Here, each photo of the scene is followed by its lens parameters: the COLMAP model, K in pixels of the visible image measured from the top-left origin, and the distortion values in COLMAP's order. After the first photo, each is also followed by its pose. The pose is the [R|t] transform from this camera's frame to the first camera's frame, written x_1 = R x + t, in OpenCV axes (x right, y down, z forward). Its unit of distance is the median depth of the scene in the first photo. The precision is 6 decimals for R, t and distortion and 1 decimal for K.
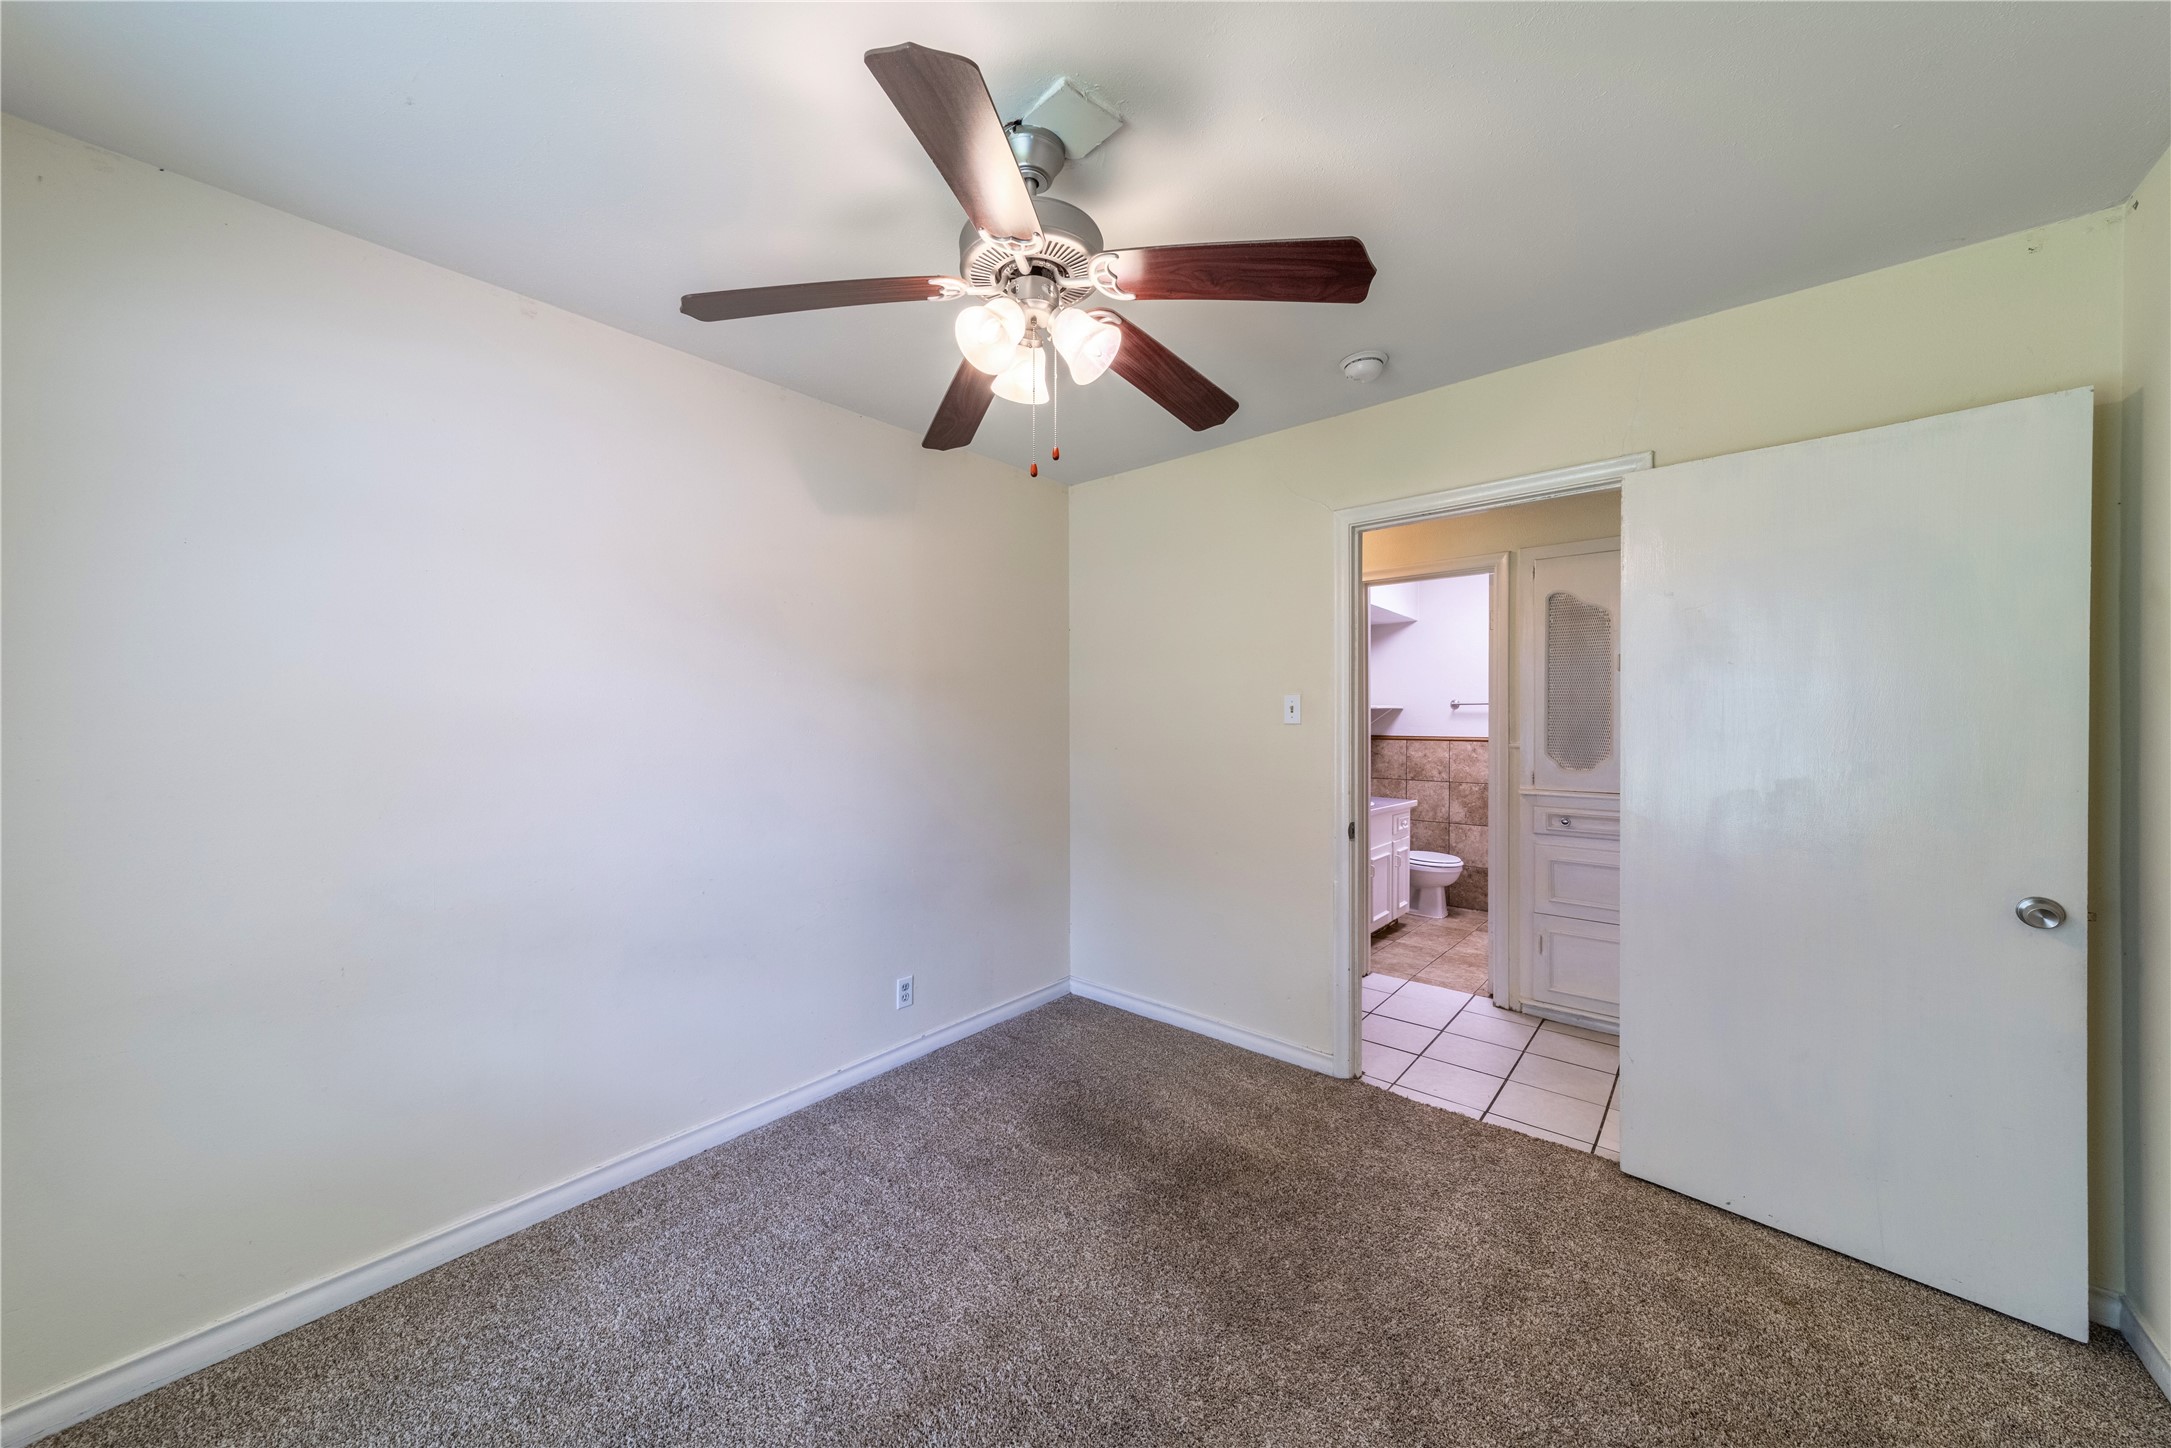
lens RADIAL K [[750.5, 0, 1083.1], [0, 750.5, 722.8], [0, 0, 1]] dist [0.000832, -0.000118]
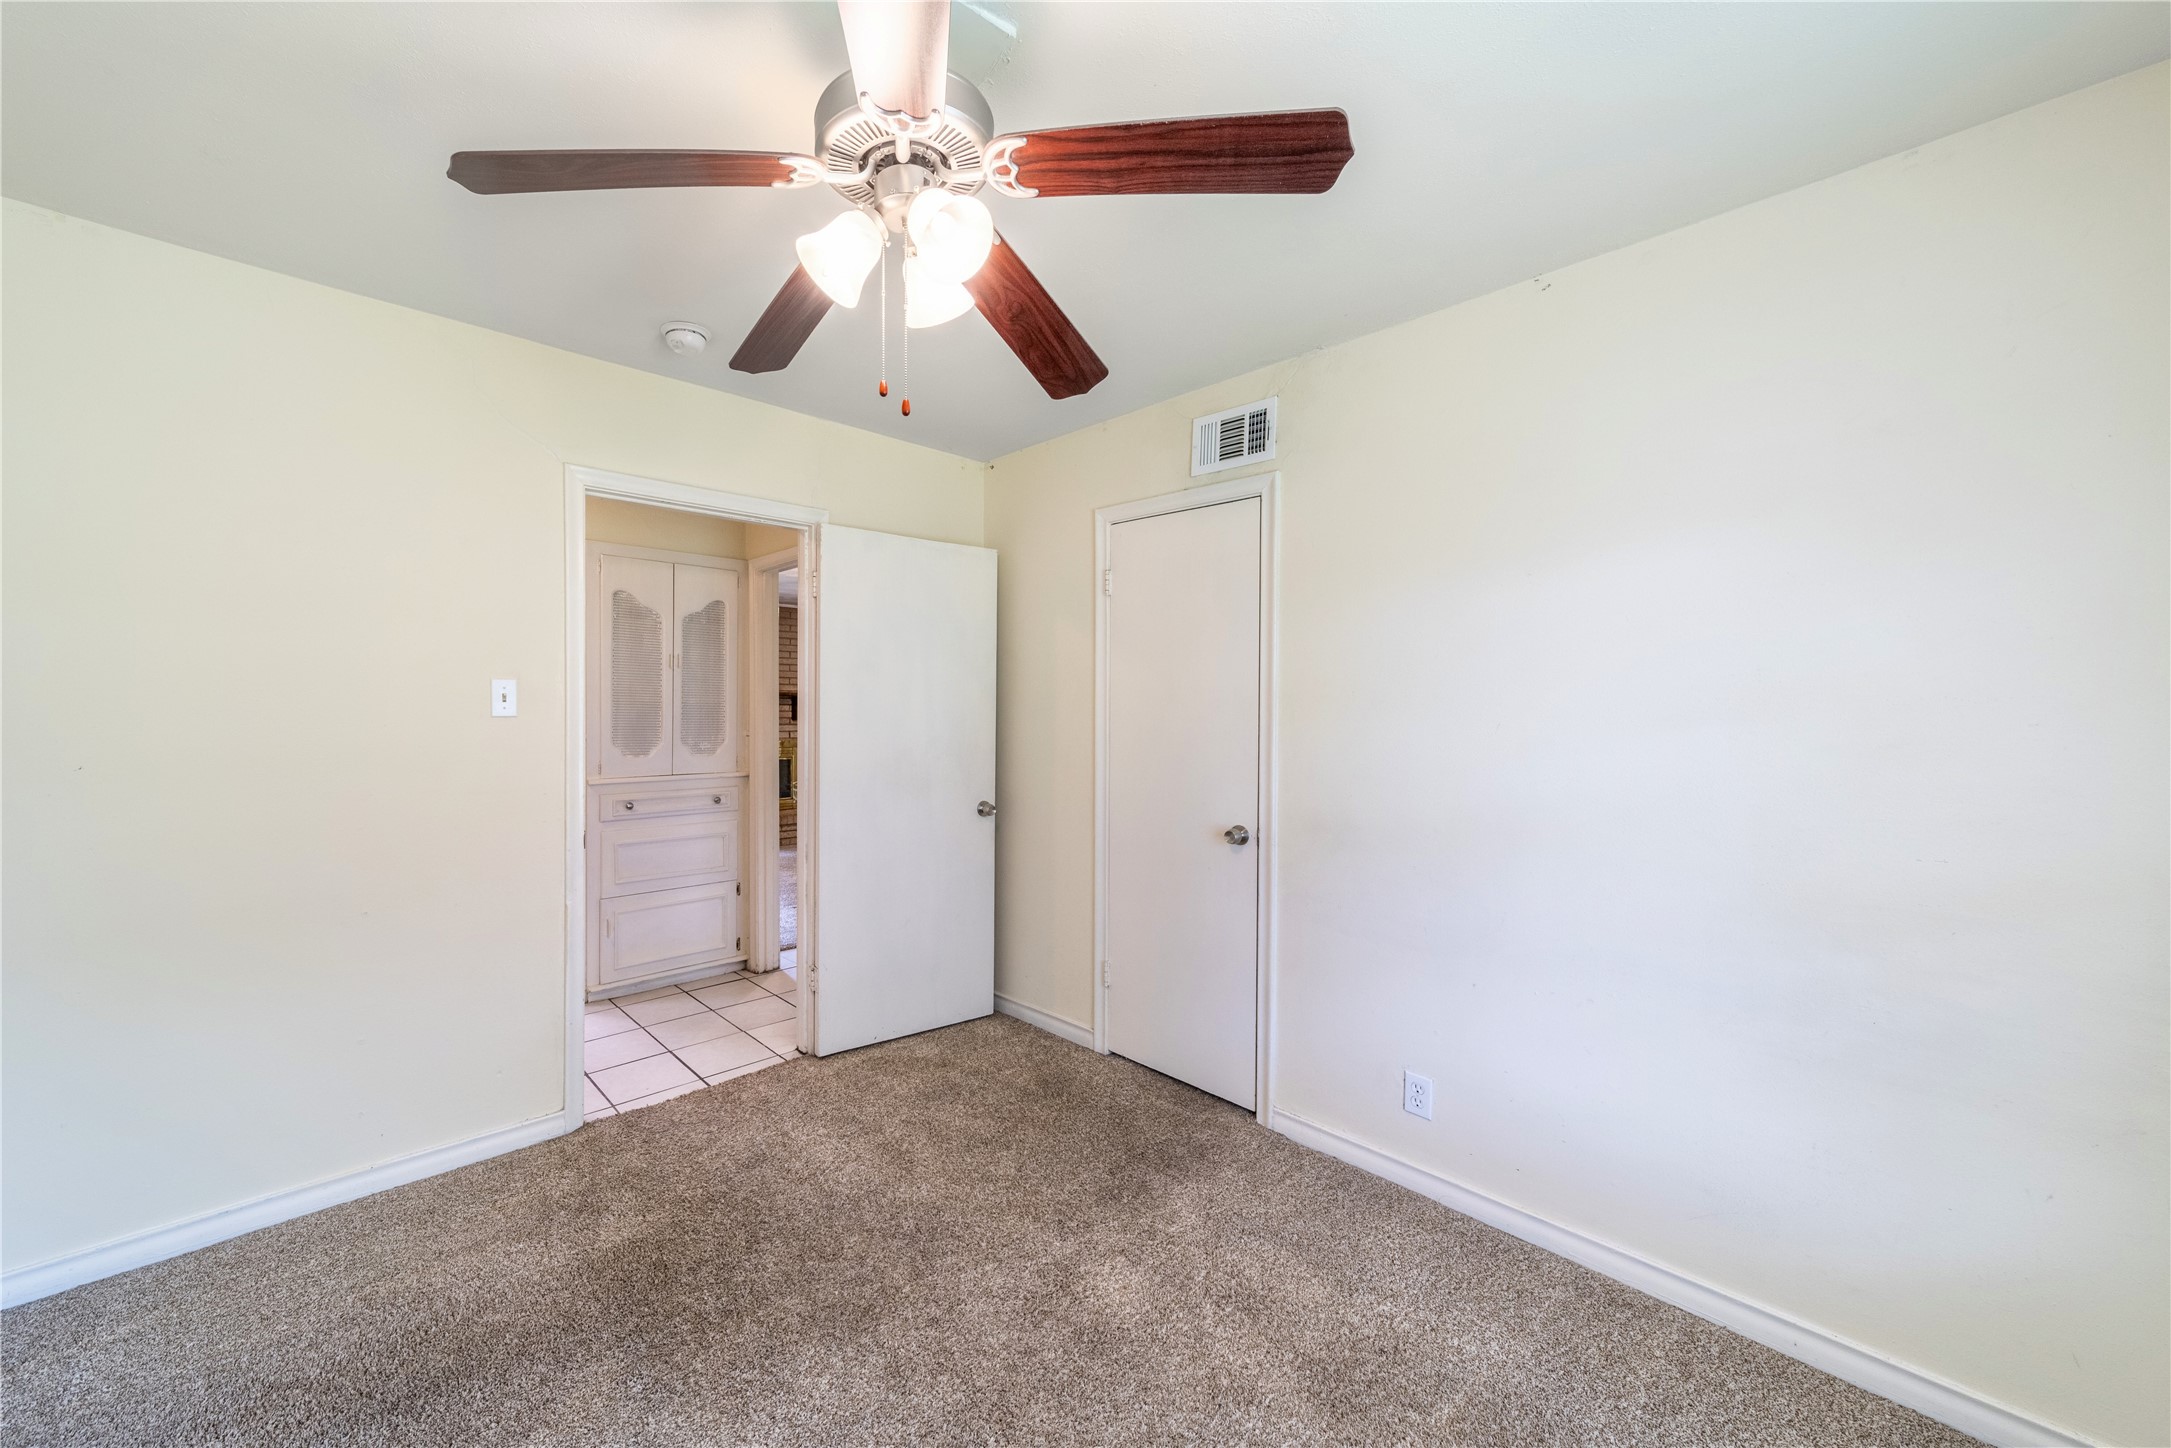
lens RADIAL K [[811.1, 0, 939.7], [0, 811.1, 715.8], [0, 0, 1]] dist [0.001915, 0.000046]
pose [[0.170496, -0.008649, 0.985320, -0.587176], [0.004008, 0.999959, 0.008084, -0.005814], [-0.985350, 0.002571, 0.170524, 0.513205]]
